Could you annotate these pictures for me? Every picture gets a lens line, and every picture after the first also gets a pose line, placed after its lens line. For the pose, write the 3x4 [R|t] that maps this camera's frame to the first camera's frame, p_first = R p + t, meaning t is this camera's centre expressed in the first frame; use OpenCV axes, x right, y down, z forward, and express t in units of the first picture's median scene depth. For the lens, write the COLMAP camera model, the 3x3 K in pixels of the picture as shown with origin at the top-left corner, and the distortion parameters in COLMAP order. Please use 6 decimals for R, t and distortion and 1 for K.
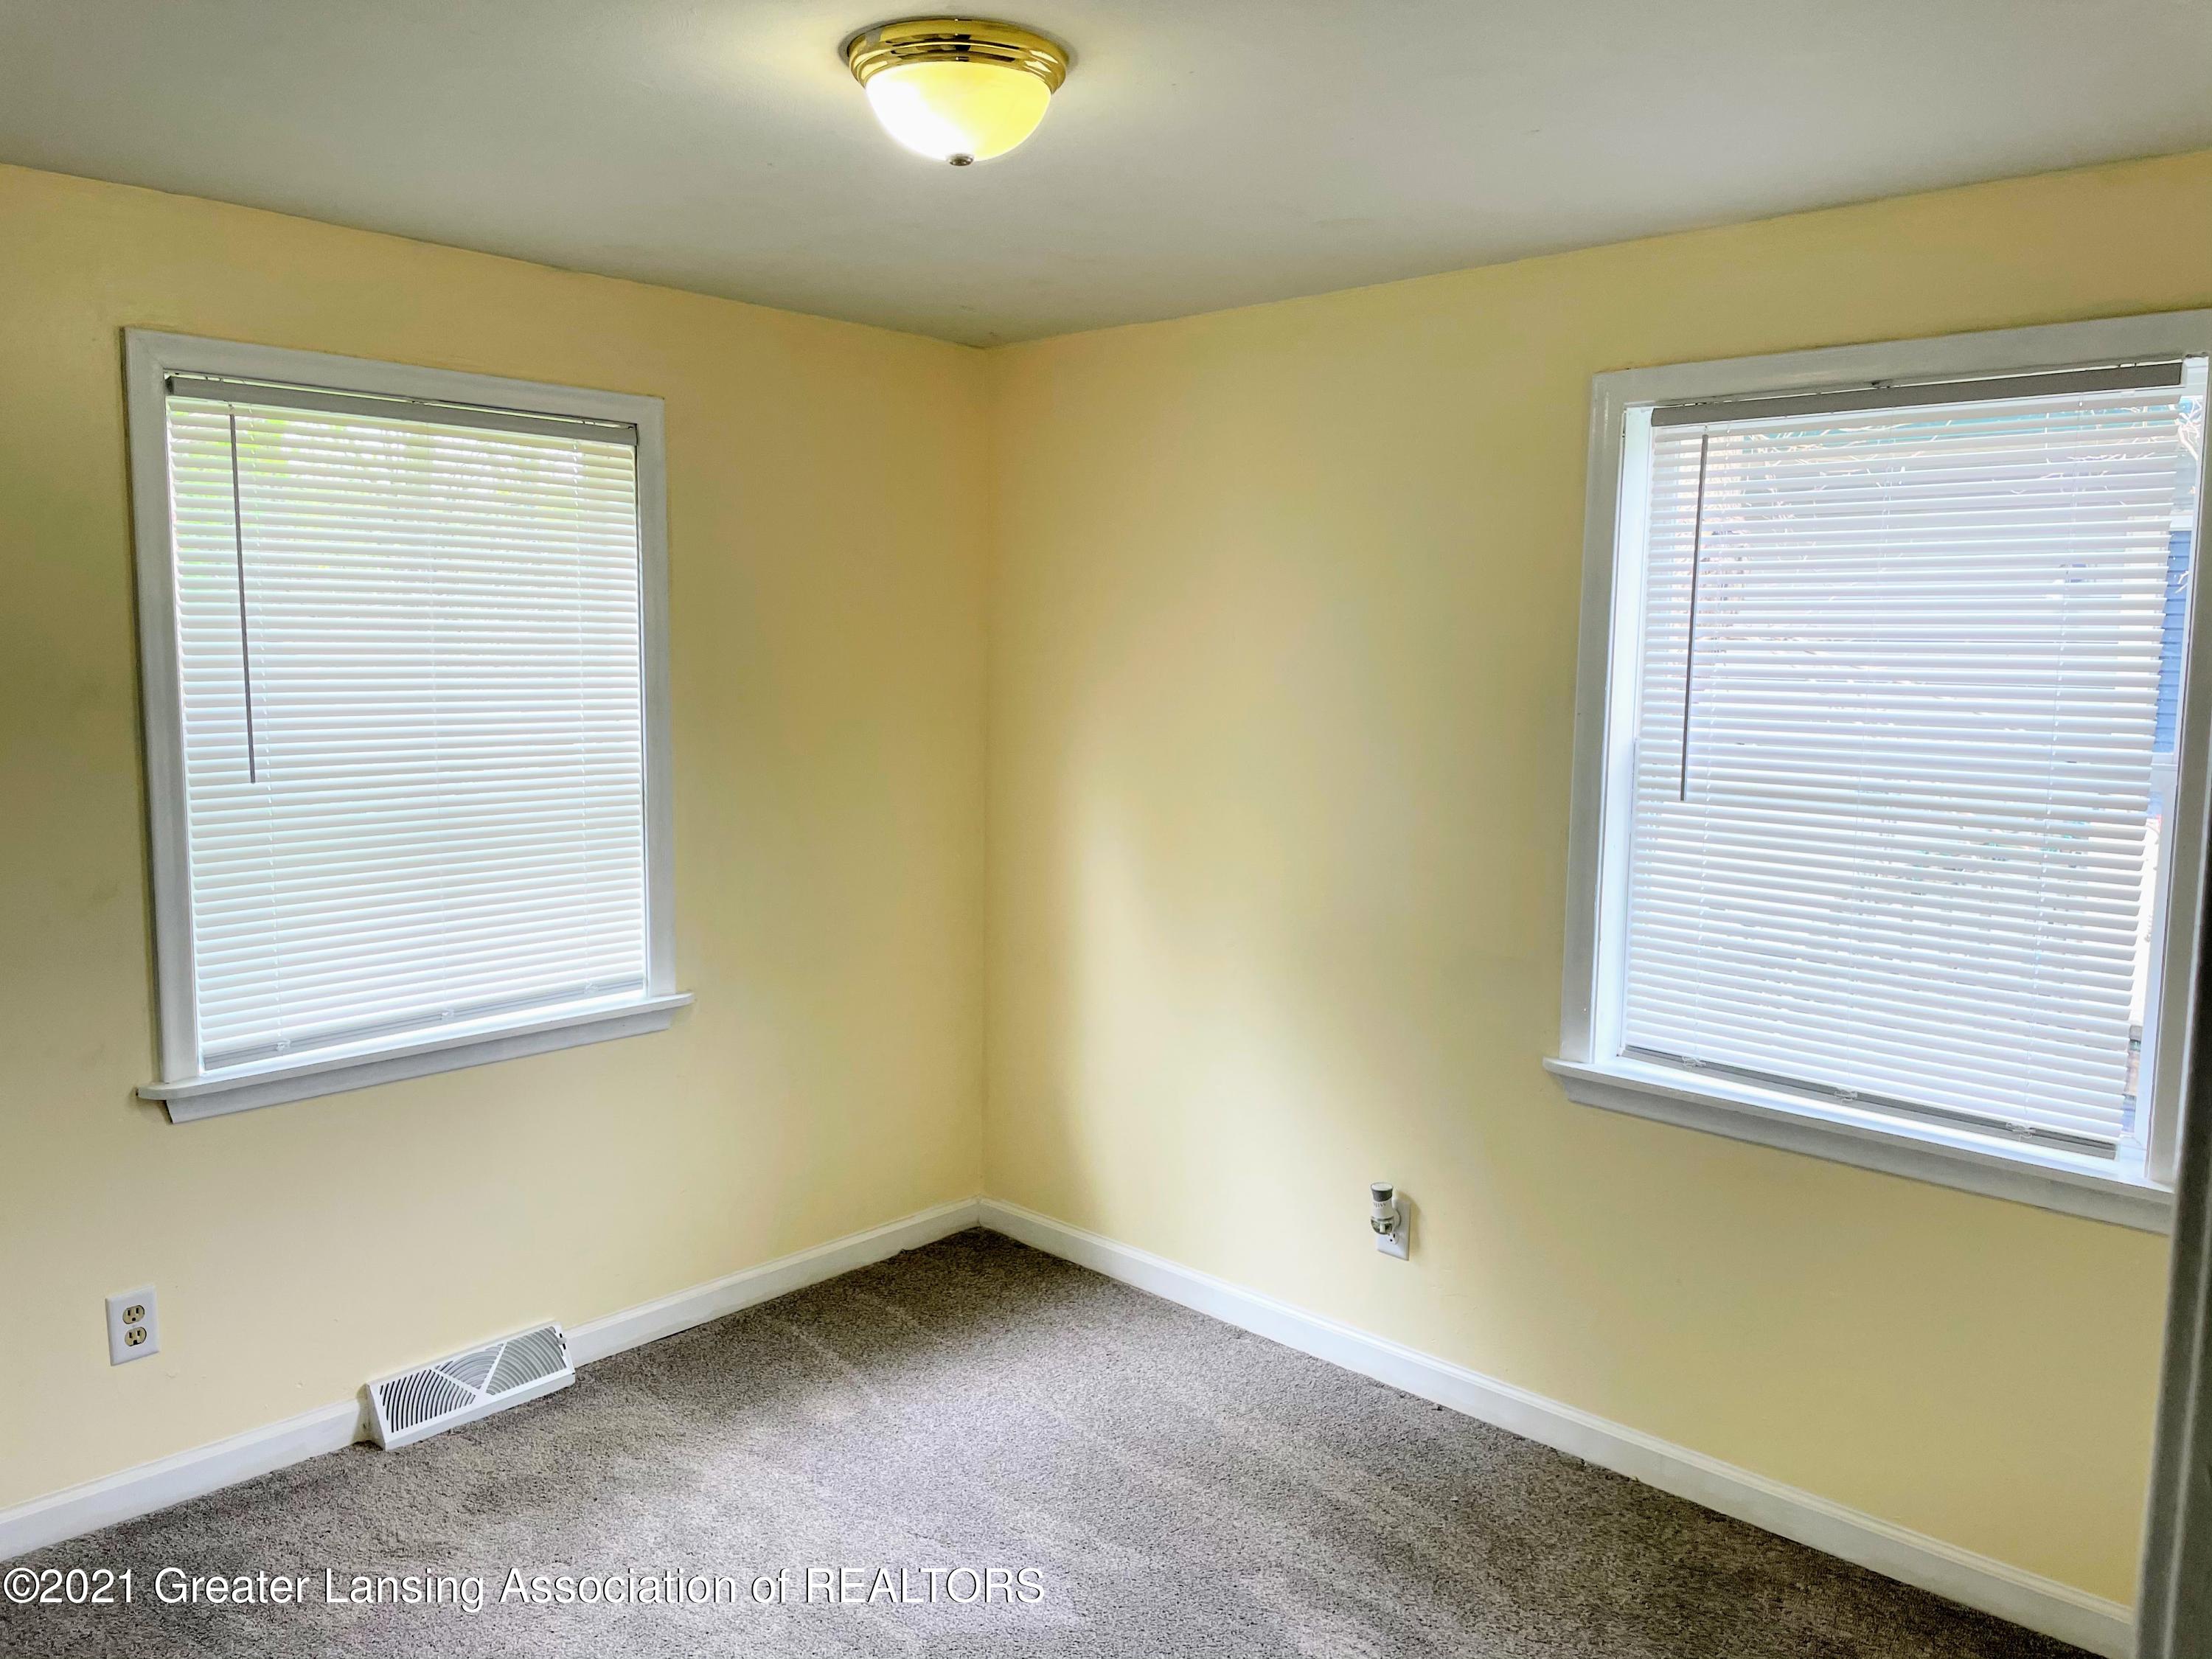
lens RADIAL K [[1728.2, 0, 1104.6], [0, 1728.2, 801.3], [0, 0, 1]] dist [0.091204, -0.113794]
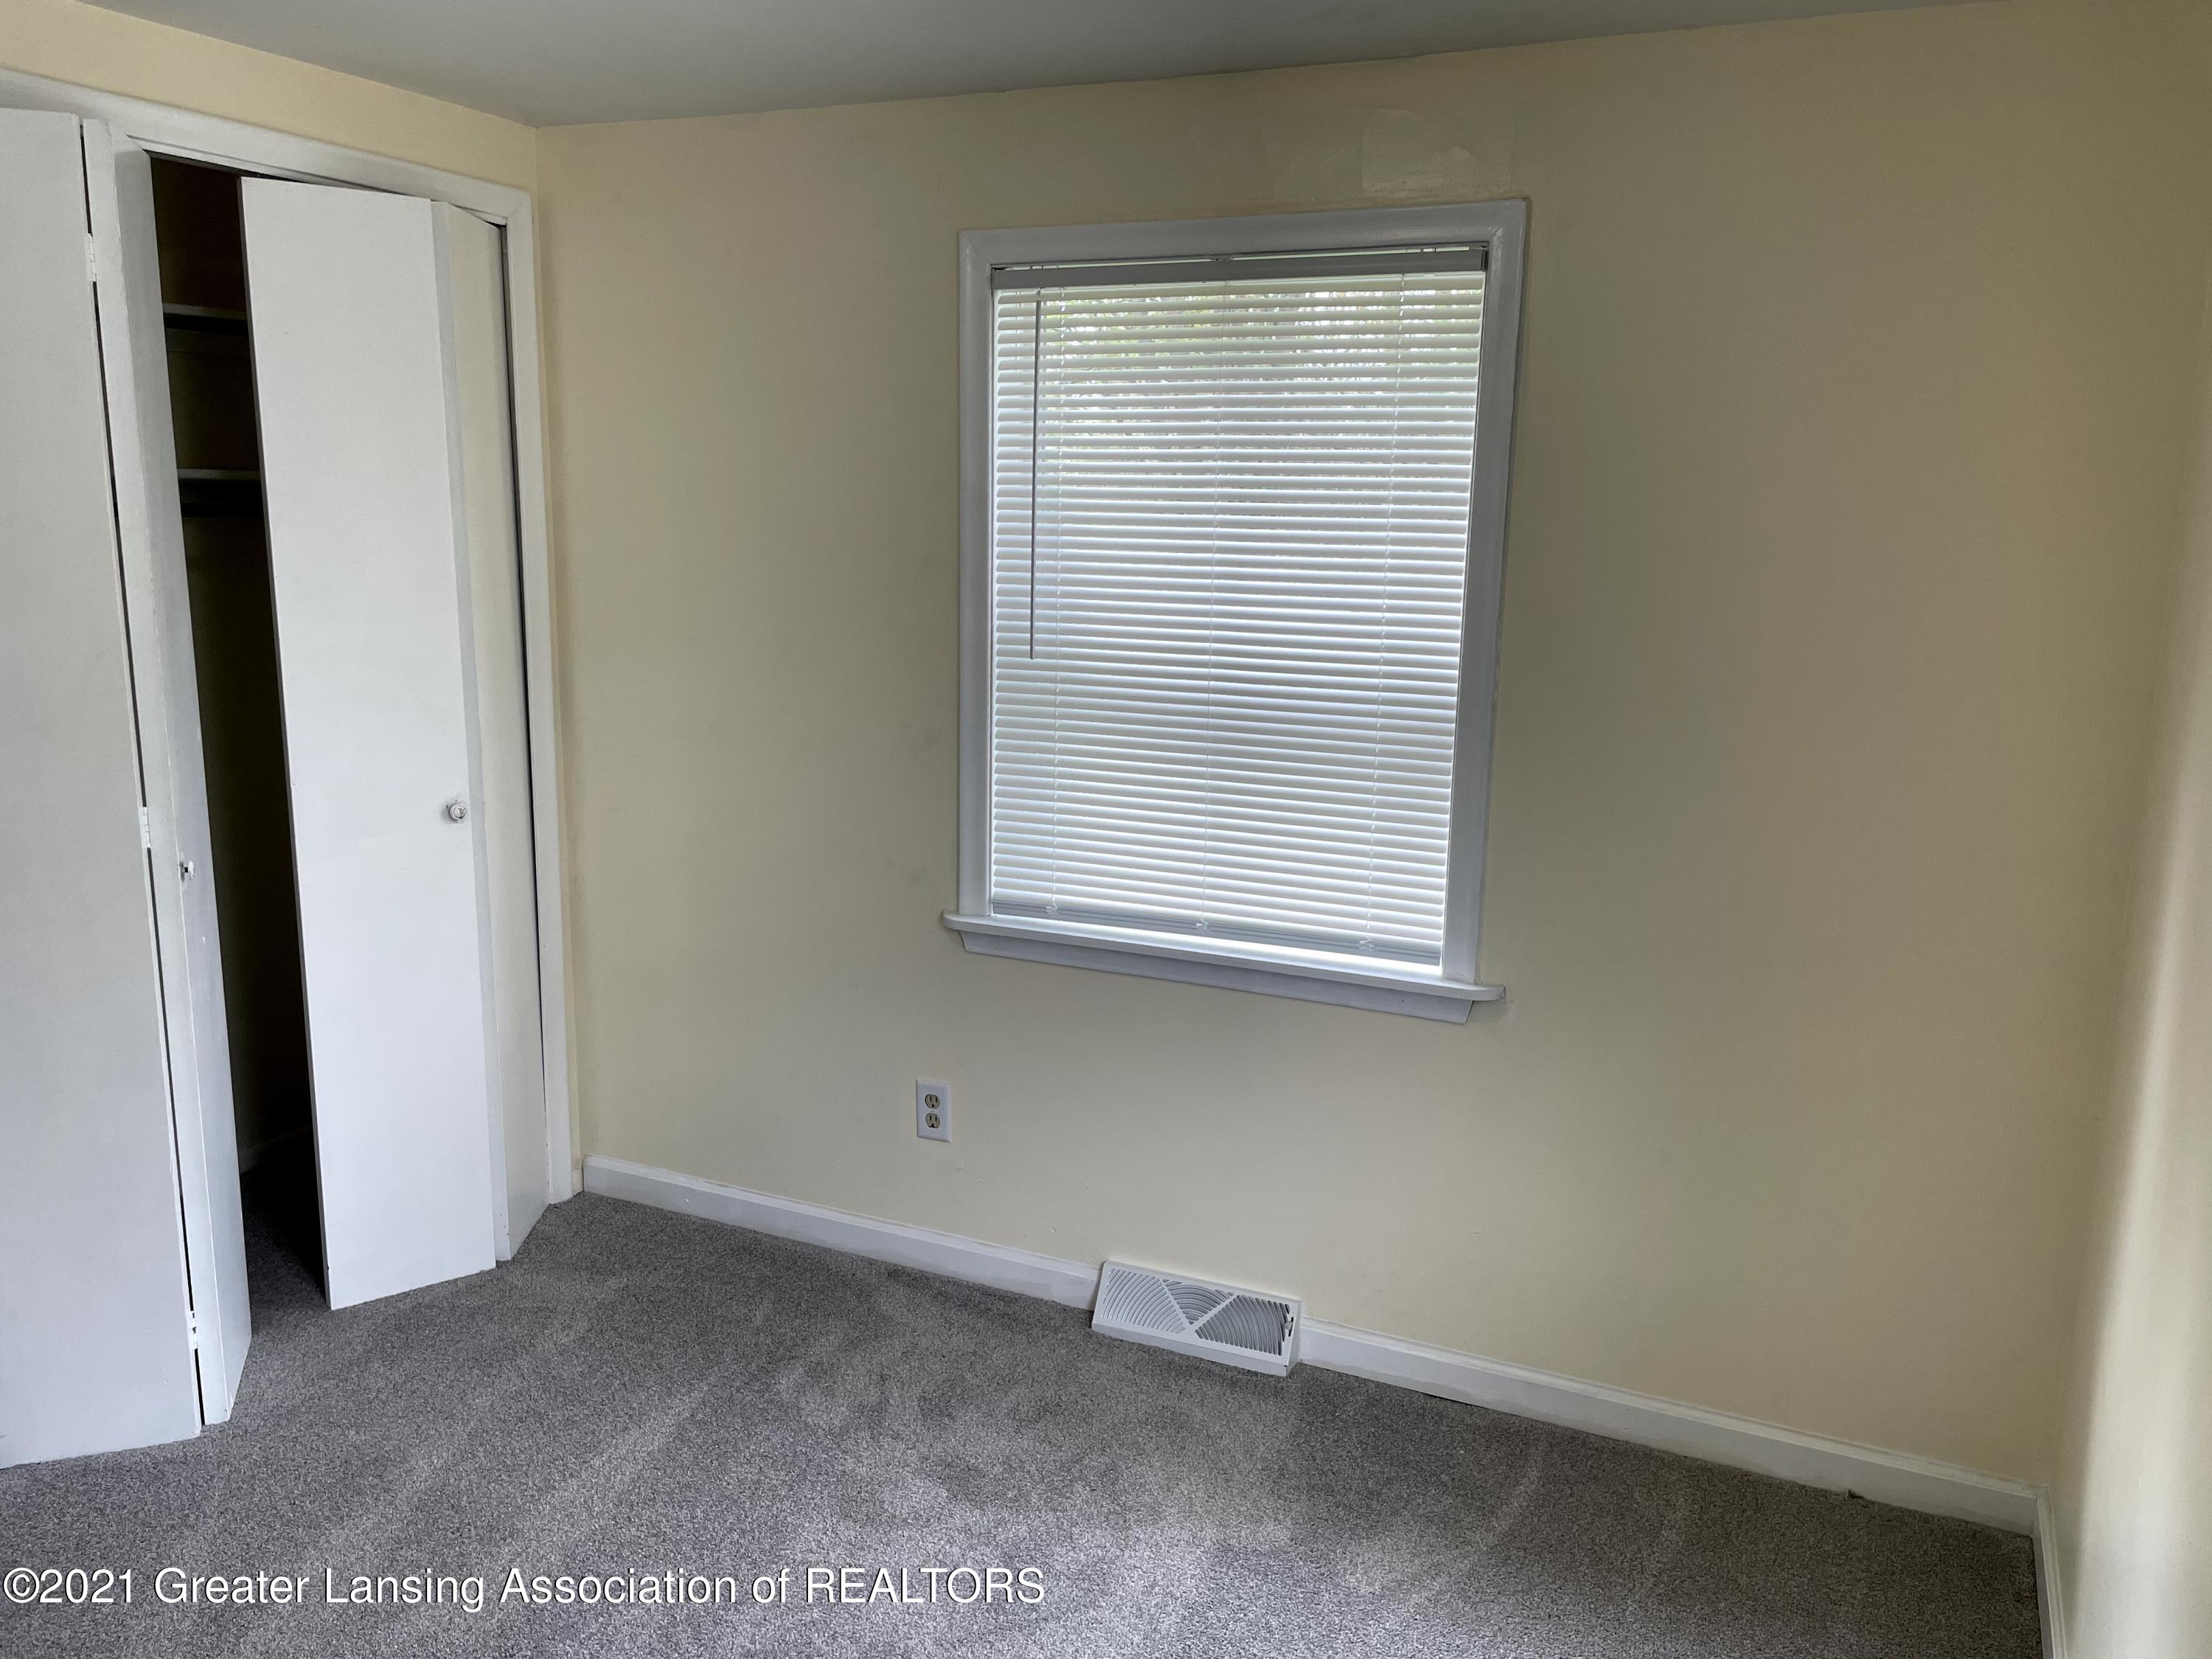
lens RADIAL K [[1728.2, 0, 1104.6], [0, 1728.2, 801.3], [0, 0, 1]] dist [0.091204, -0.113794]
pose [[0.285610, 0.160469, -0.944815, 0.479580], [-0.105716, 0.985140, 0.135361, -0.064888], [0.952497, 0.061222, 0.298331, 0.673083]]
